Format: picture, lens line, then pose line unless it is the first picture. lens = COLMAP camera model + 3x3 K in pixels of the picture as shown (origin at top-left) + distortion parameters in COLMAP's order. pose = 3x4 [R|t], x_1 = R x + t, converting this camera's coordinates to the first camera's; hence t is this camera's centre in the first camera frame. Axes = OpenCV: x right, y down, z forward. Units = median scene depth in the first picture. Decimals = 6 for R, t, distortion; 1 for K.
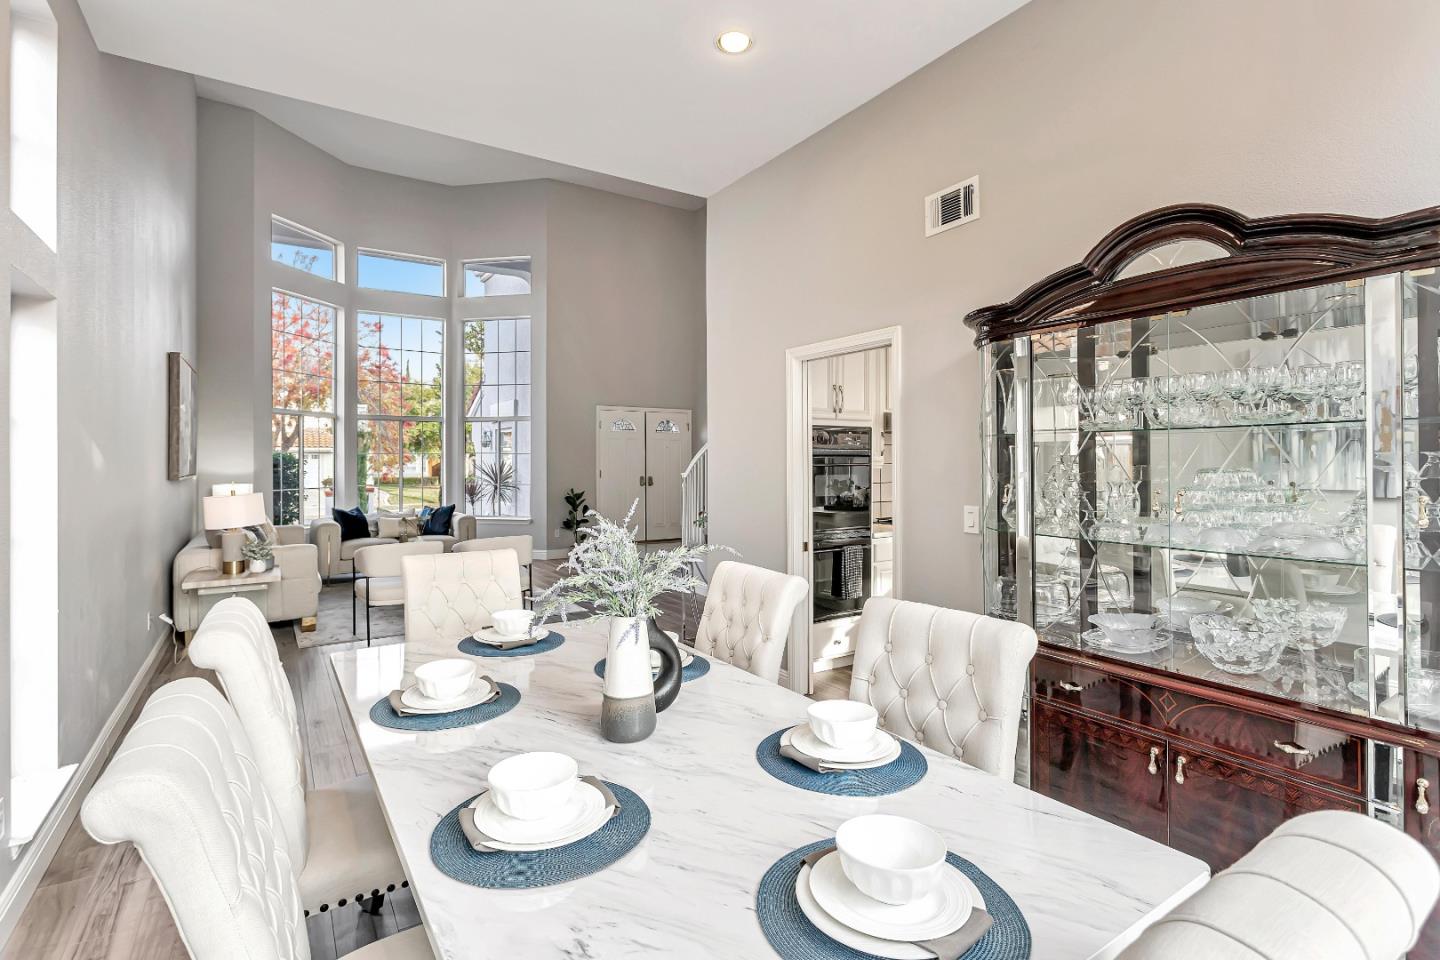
lens RADIAL K [[687.7, 0, 715.0], [0, 687.7, 470.8], [0, 0, 1]] dist [0.000686, 0.000749]
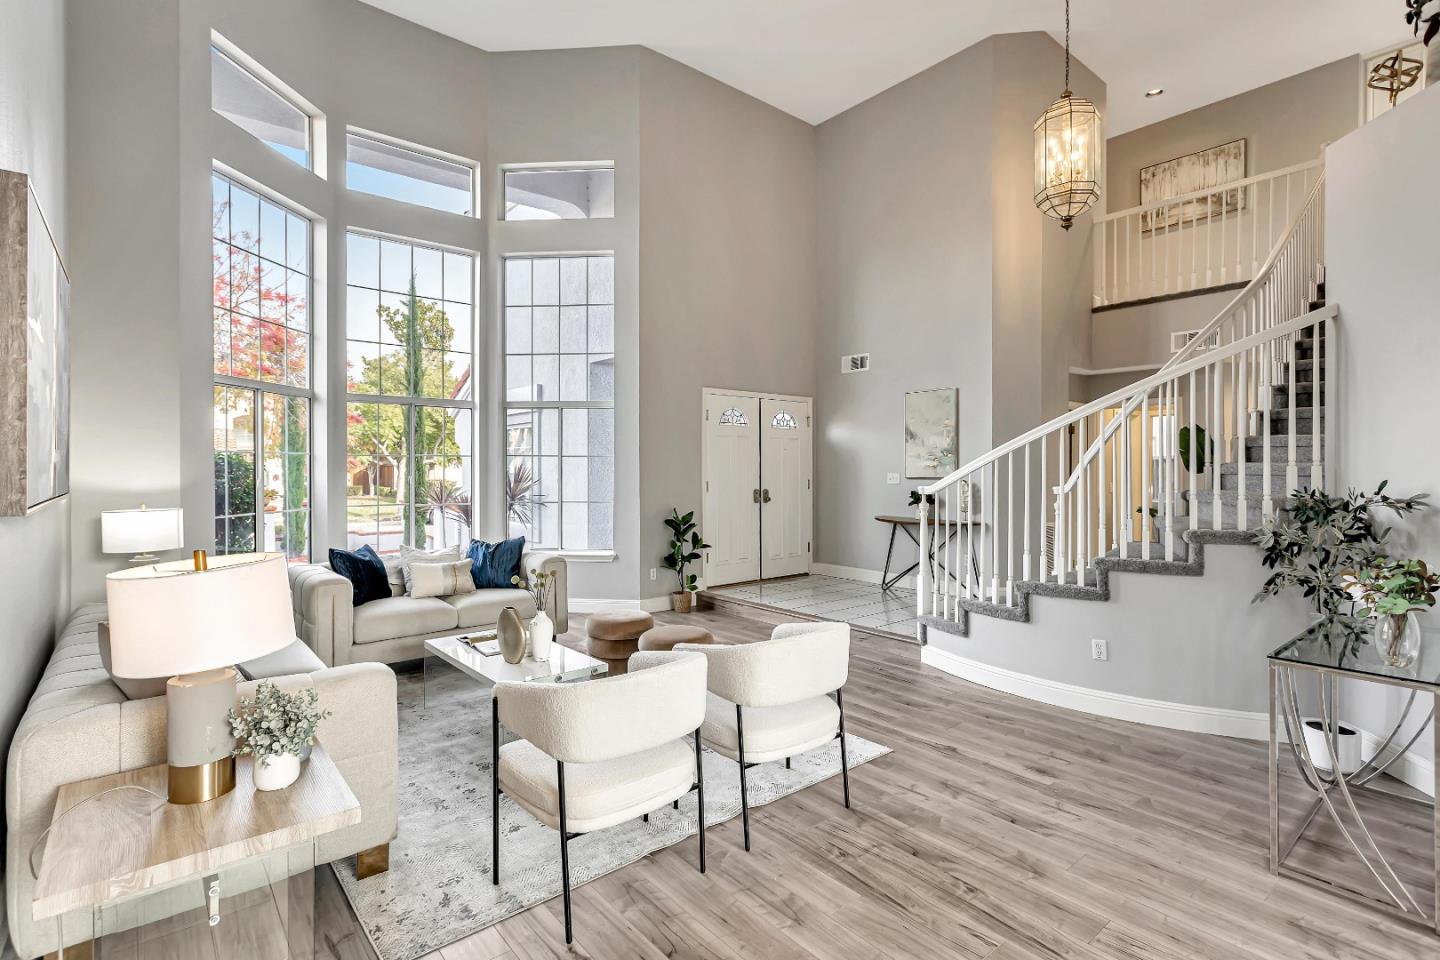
lens RADIAL K [[687.7, 0, 725.6], [0, 687.7, 478.1], [0, 0, 1]] dist [0.000686, 0.000749]
pose [[0.991338, 0.001584, 0.131328, -0.260831], [-0.001422, 0.999998, -0.001327, -0.002978], [-0.131330, 0.001129, 0.991338, 0.336735]]
